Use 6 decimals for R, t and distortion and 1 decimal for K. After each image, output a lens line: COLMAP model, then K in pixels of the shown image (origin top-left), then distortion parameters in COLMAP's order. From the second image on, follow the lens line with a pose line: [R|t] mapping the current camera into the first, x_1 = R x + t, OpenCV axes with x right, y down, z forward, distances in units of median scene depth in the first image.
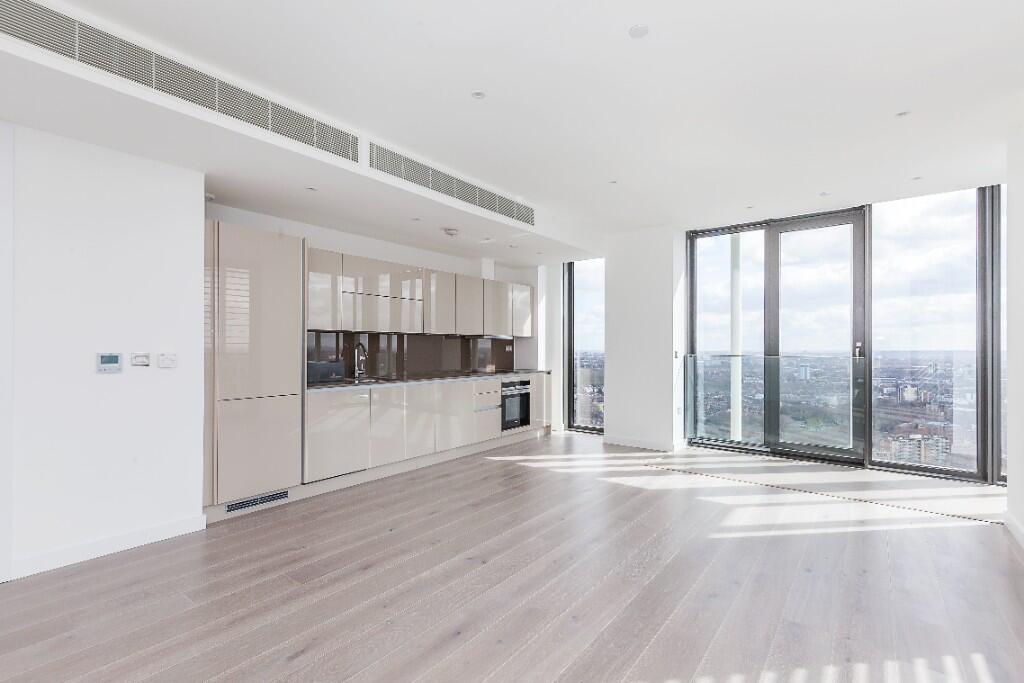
lens RADIAL K [[473.1, 0, 512.0], [0, 473.1, 341.5], [0, 0, 1]] dist [-0.000934, -0.000045]
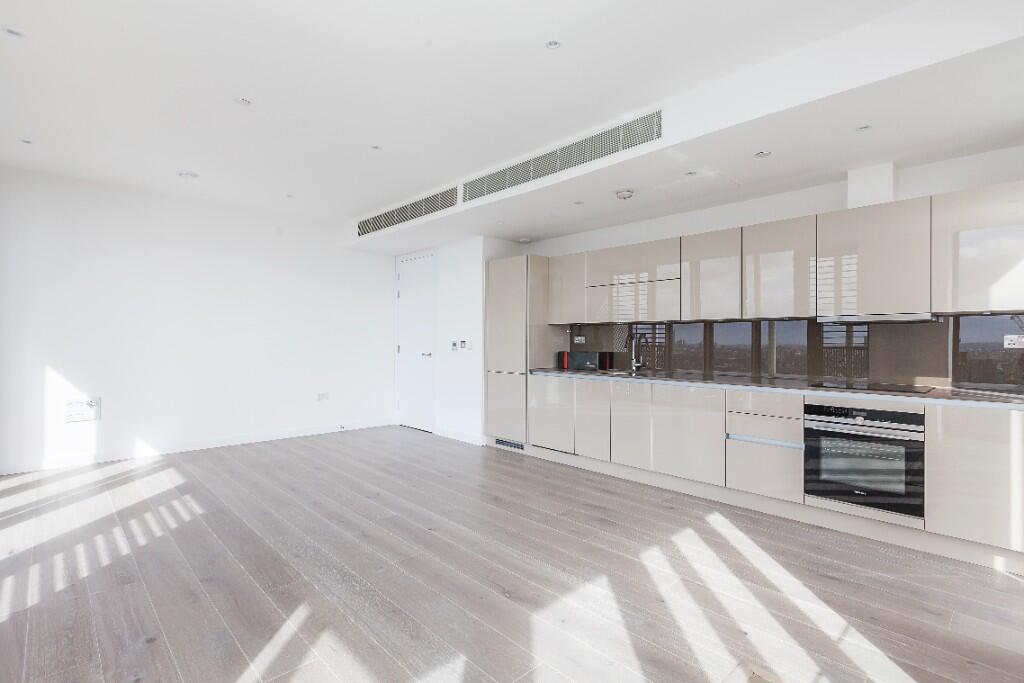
lens RADIAL K [[486.3, 0, 512.0], [0, 486.3, 341.5], [0, 0, 1]] dist [-0.002859, -0.000569]
pose [[-0.157758, -0.001626, -0.987477, 0.759952], [0.007195, 0.999970, -0.002796, 0.019490], [0.987452, -0.007546, -0.157741, 0.998134]]
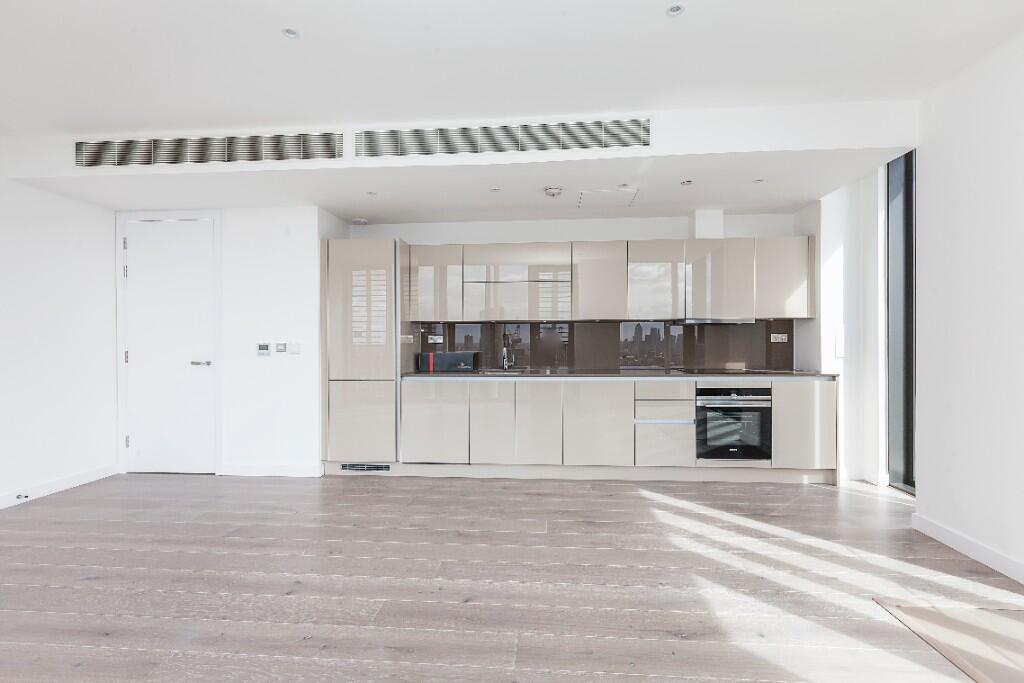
lens RADIAL K [[457.3, 0, 512.0], [0, 457.3, 341.5], [0, 0, 1]] dist [-0.001569, -0.000357]
pose [[0.542024, -0.005332, -0.840346, 0.510500], [0.017233, 0.999840, 0.004772, 0.016244], [0.840186, -0.017068, 0.542029, 0.552175]]
